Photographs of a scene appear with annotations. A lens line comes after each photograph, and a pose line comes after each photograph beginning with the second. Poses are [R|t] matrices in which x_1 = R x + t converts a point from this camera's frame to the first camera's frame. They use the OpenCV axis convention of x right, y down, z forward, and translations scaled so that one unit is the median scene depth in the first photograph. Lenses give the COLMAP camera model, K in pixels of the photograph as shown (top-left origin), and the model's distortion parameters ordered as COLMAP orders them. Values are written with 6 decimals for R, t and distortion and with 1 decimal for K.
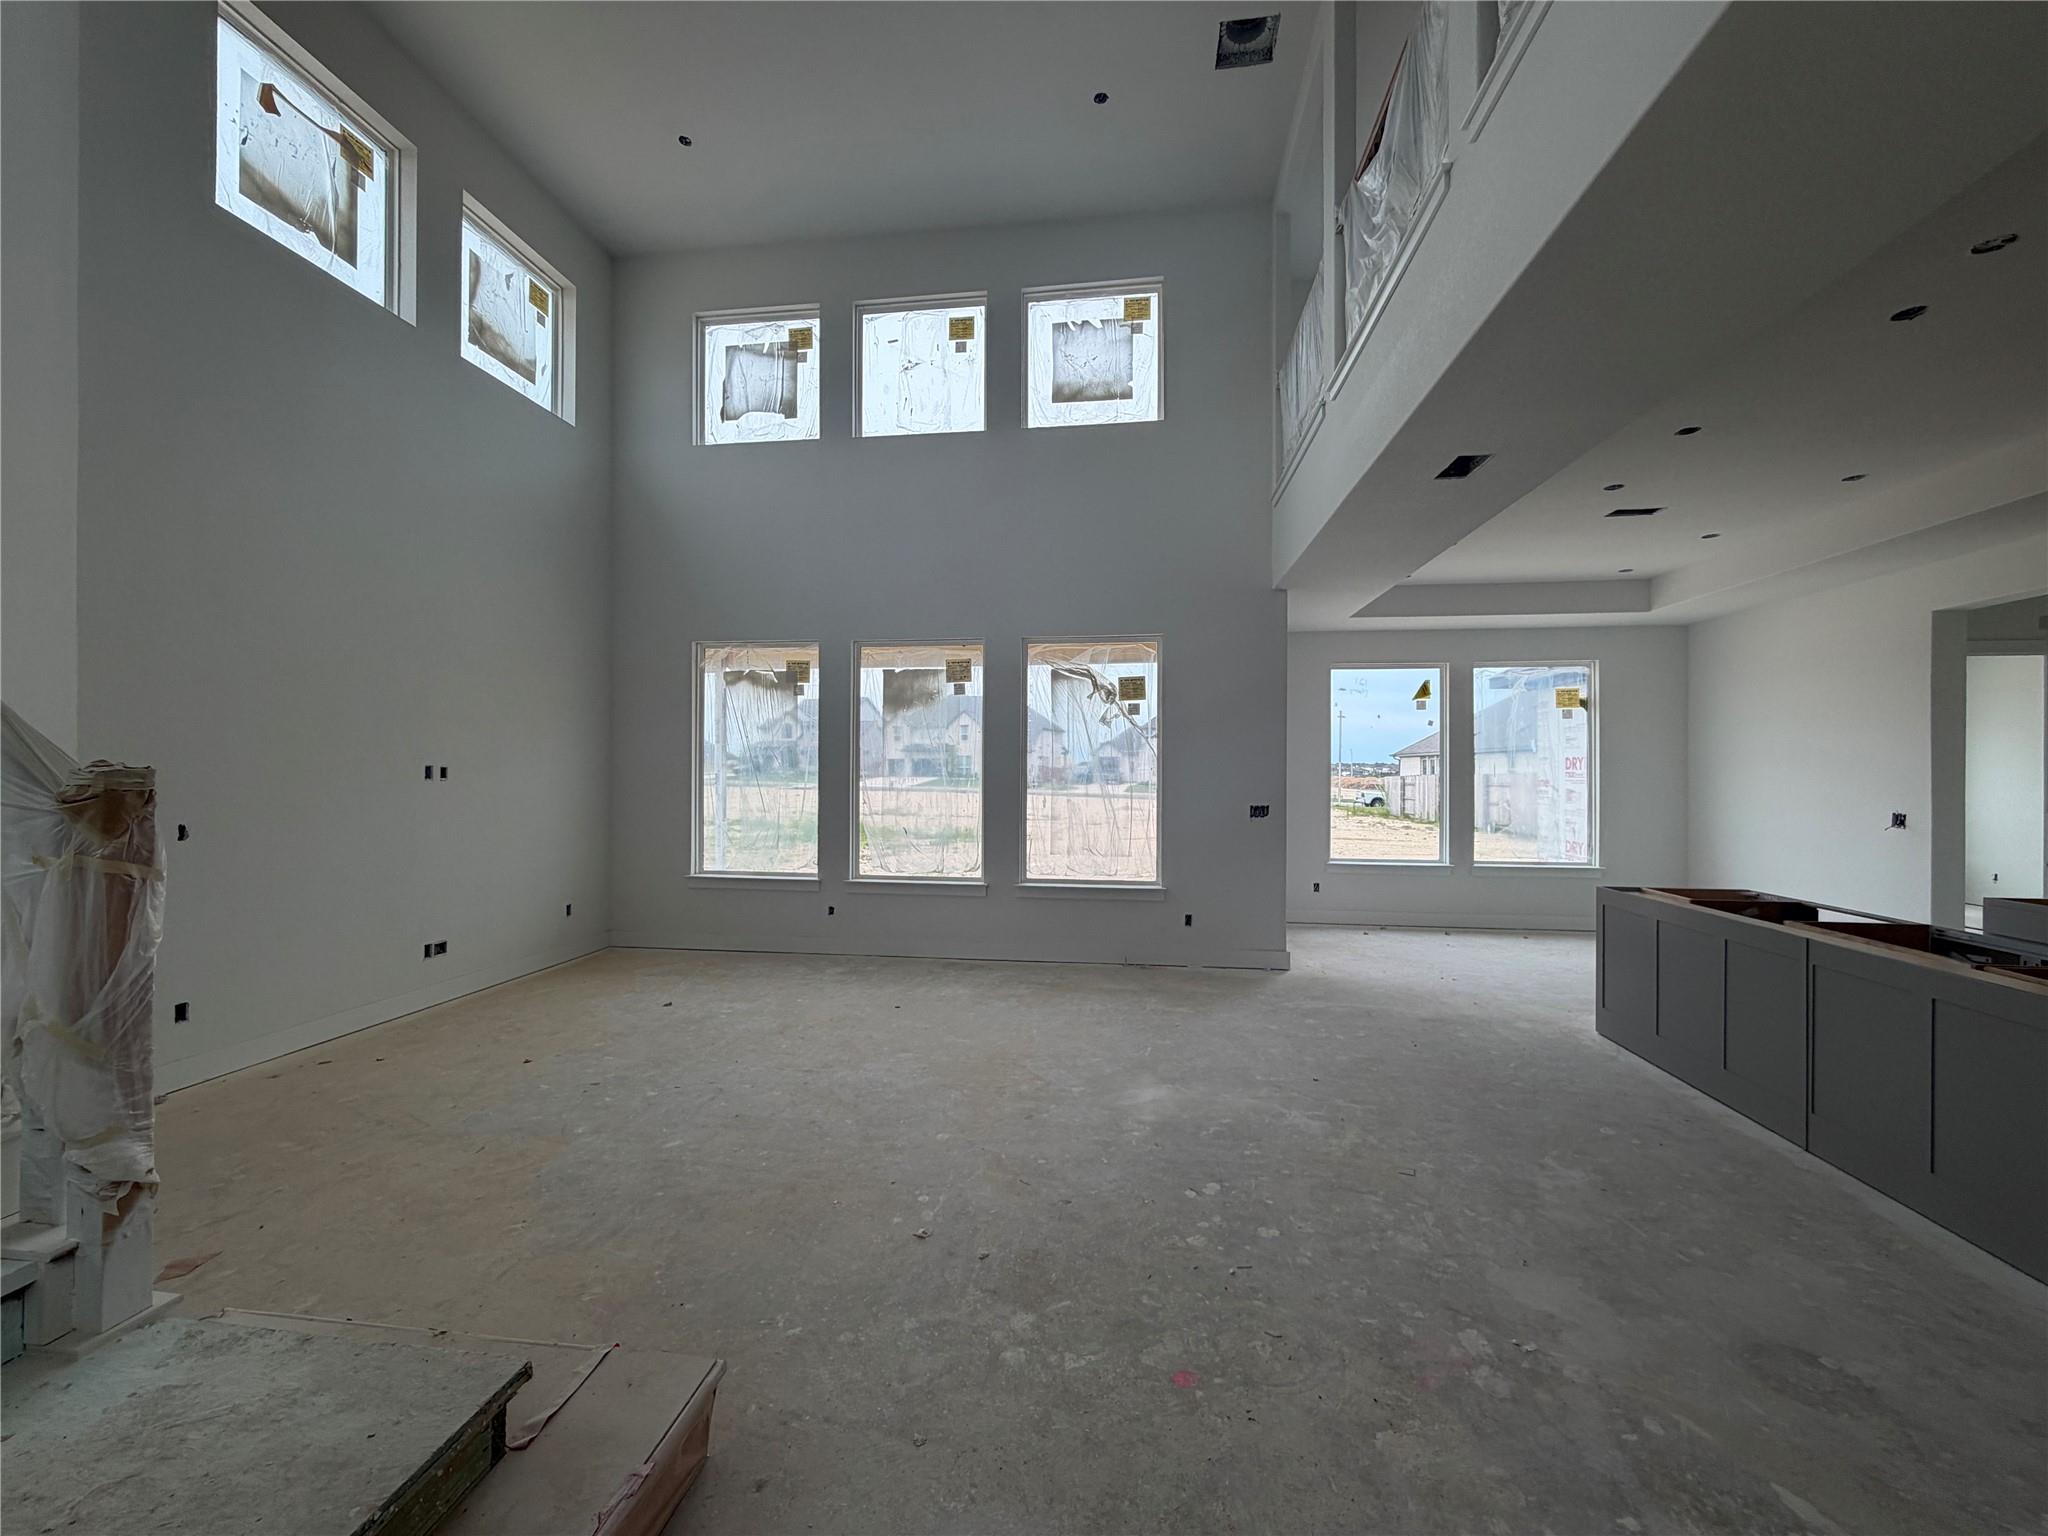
lens RADIAL K [[817.1, 0, 1020.6], [0, 817.1, 768.1], [0, 0, 1]] dist [-0.001111, -0.000222]
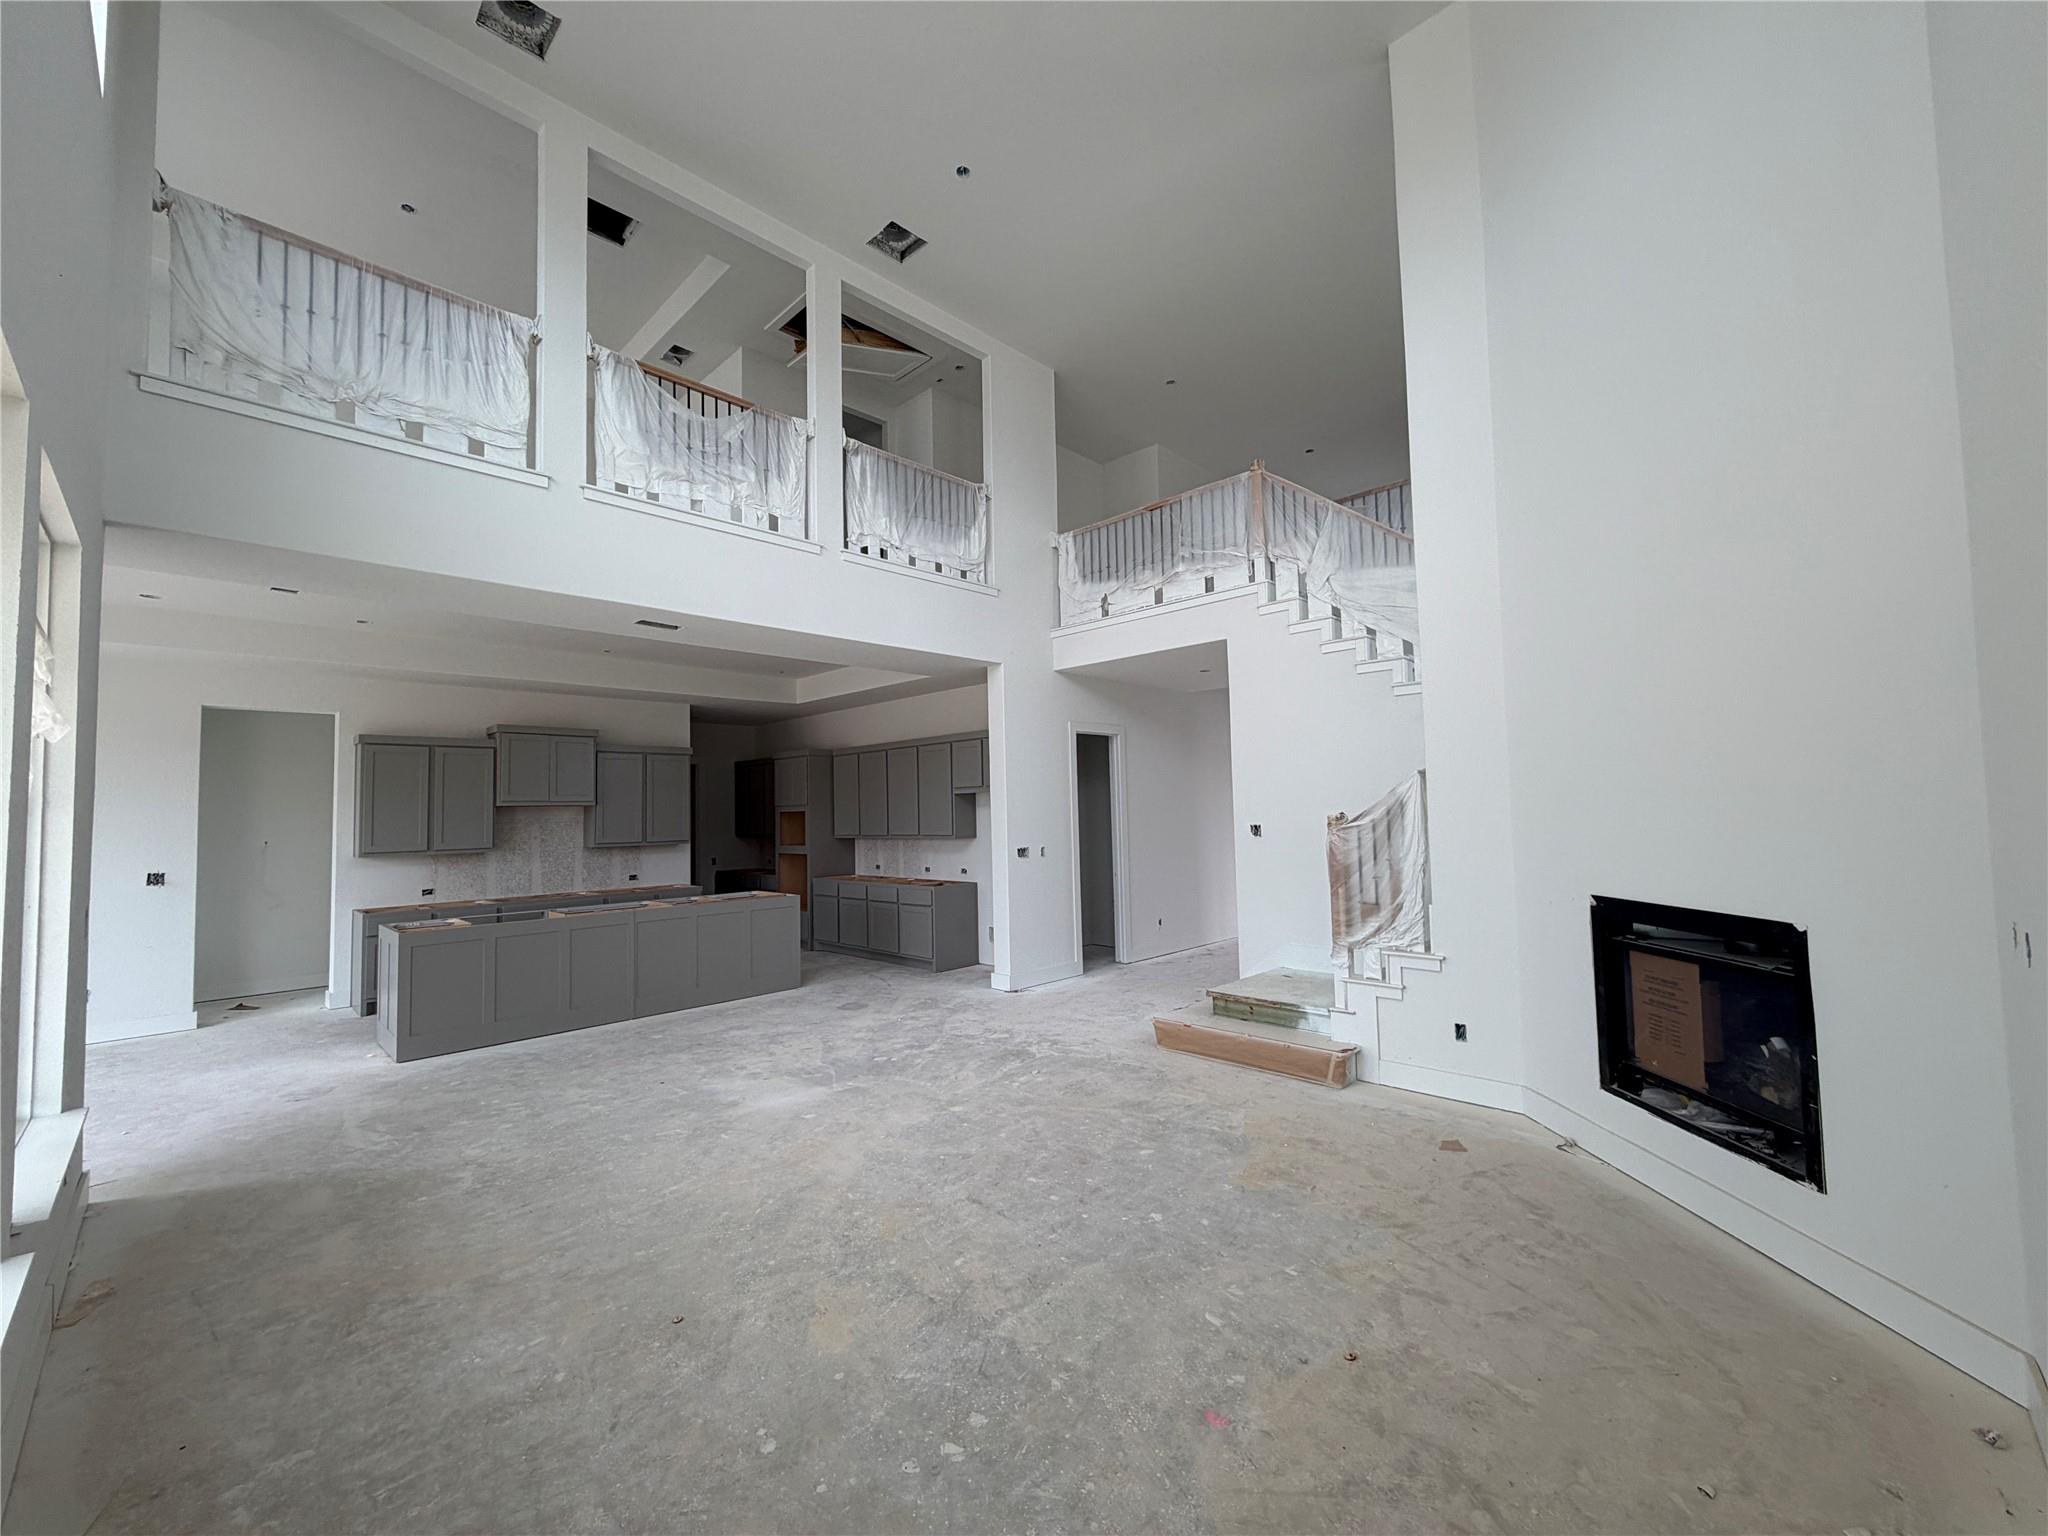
lens RADIAL K [[819.4, 0, 1019.3], [0, 819.4, 770.5], [0, 0, 1]] dist [-0.000477, -0.000092]
pose [[-0.800001, 0.045051, 0.598305, -0.499166], [0.017105, 0.998484, -0.052311, -0.006099], [-0.599755, -0.031614, -0.799559, 1.024965]]
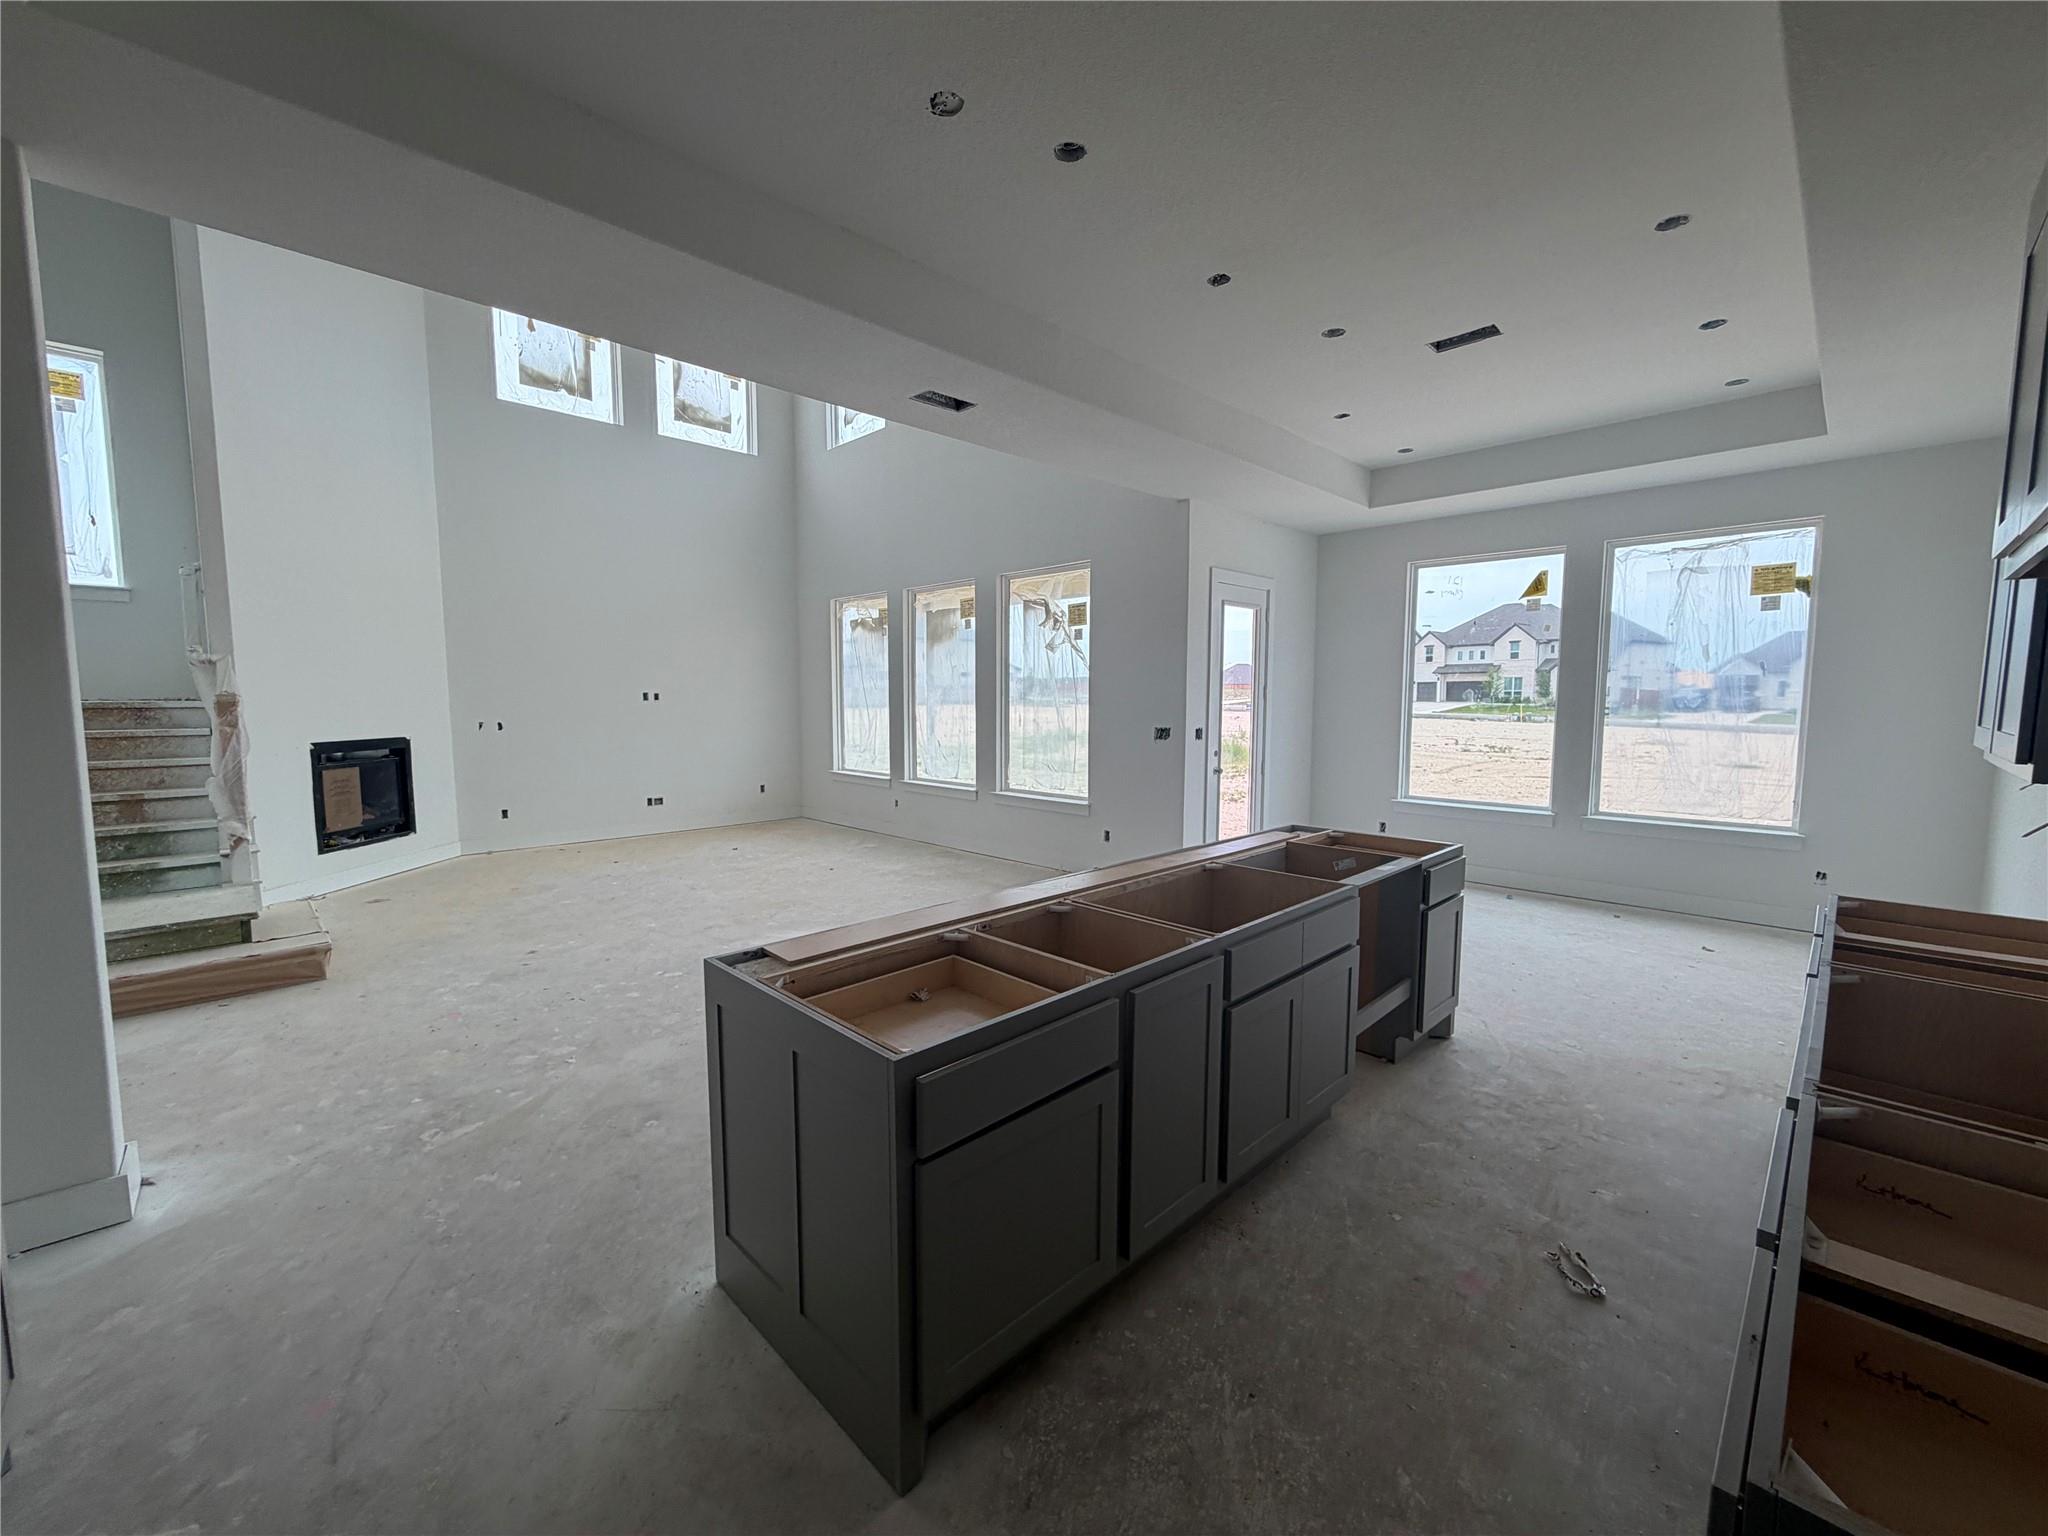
lens RADIAL K [[817.1, 0, 1020.6], [0, 817.1, 768.1], [0, 0, 1]] dist [-0.001111, -0.000222]
pose [[0.789176, 0.049765, -0.612148, 0.735236], [0.006376, 0.995994, 0.089191, 0.005495], [0.614135, -0.074290, 0.785697, 0.112151]]
